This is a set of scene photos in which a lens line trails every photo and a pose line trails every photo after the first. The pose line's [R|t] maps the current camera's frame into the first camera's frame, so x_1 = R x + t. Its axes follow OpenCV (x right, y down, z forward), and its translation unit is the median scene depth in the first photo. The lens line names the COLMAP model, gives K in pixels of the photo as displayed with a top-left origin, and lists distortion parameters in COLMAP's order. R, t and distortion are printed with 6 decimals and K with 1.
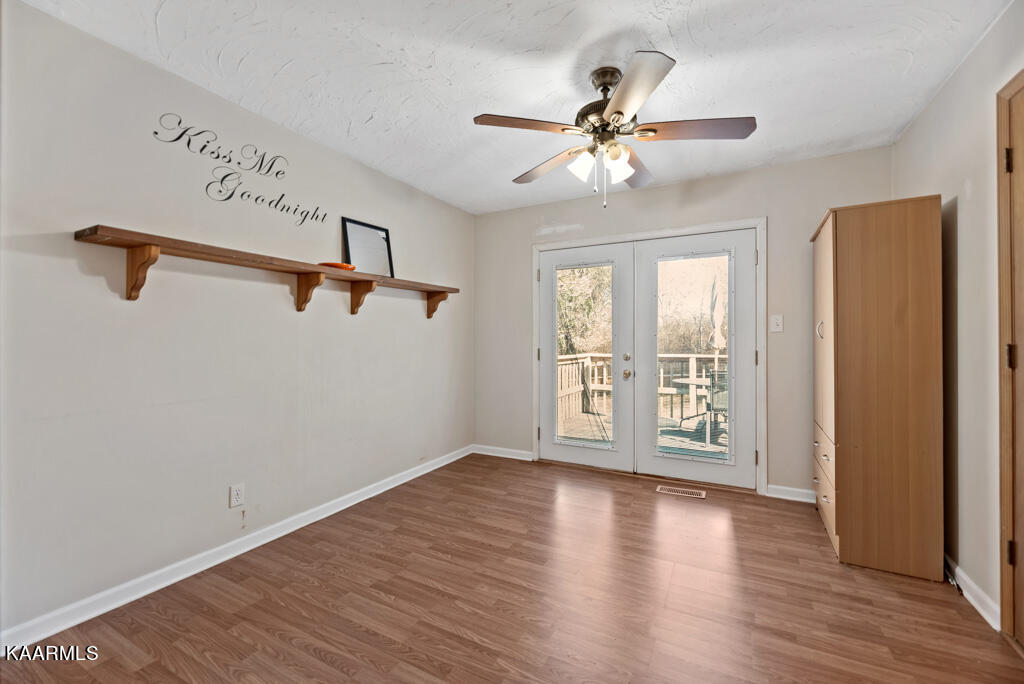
lens RADIAL K [[416.8, 0, 511.1], [0, 416.8, 341.6], [0, 0, 1]] dist [0.001417, 0.000029]
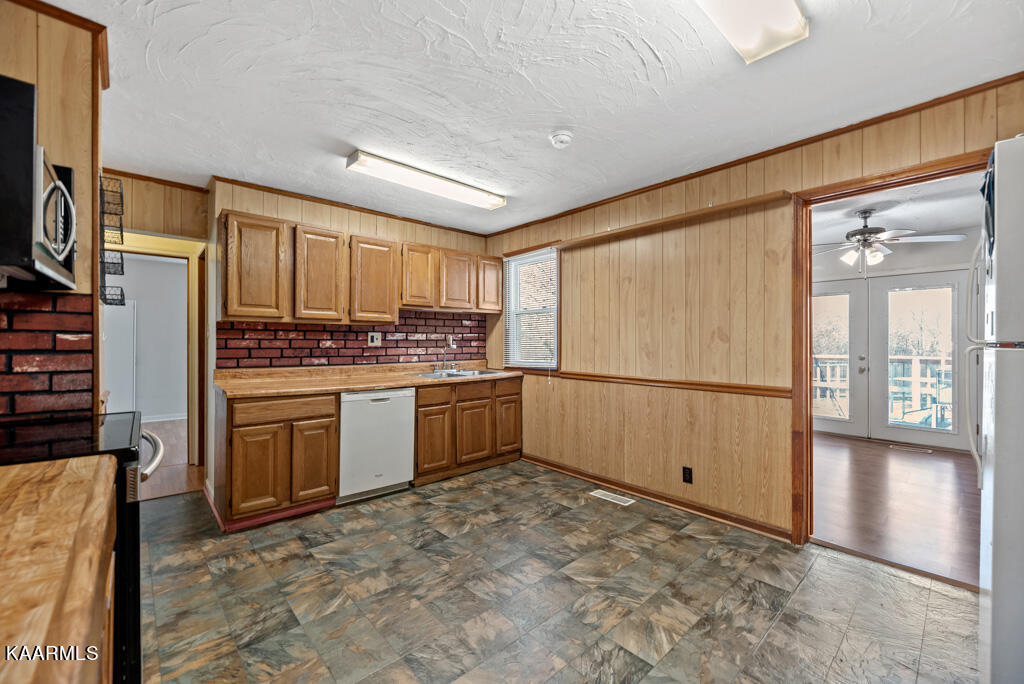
lens RADIAL K [[416.8, 0, 517.3], [0, 416.8, 340.7], [0, 0, 1]] dist [0.001417, 0.000029]
pose [[0.942374, -0.000712, -0.334561, -0.357240], [0.001205, 0.999998, 0.001264, -0.025027], [0.334560, -0.001594, 0.942373, -0.747801]]
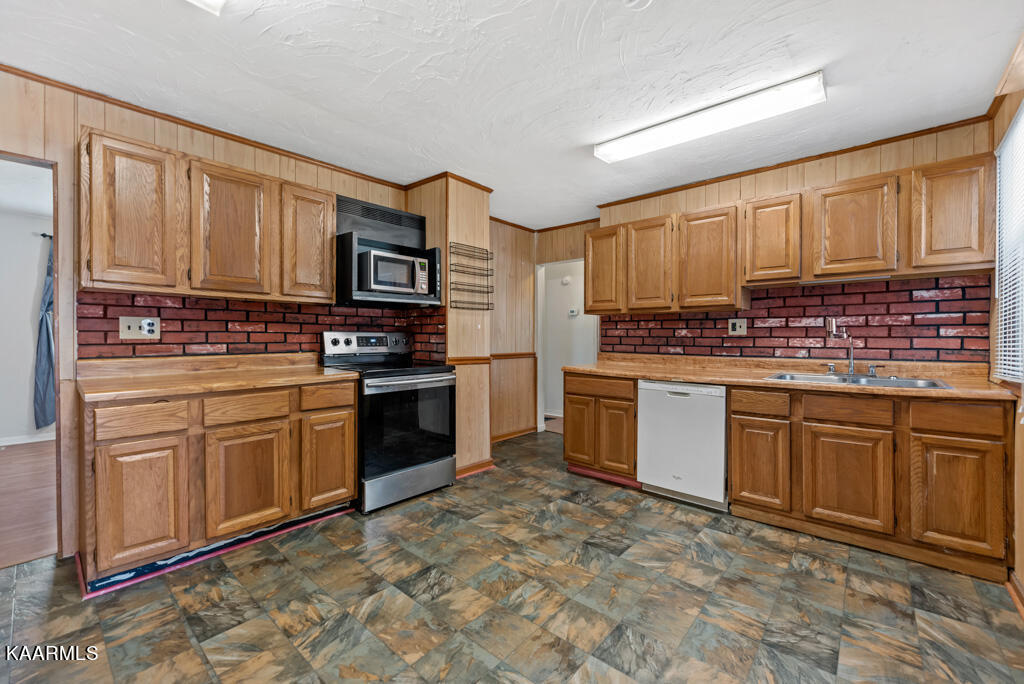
lens RADIAL K [[416.8, 0, 514.8], [0, 416.8, 340.0], [0, 0, 1]] dist [0.001417, 0.000029]
pose [[-0.224829, 0.001326, -0.974397, 0.301382], [-0.000718, 0.999999, 0.001527, 0.032679], [0.974398, 0.001043, -0.224828, 0.741557]]
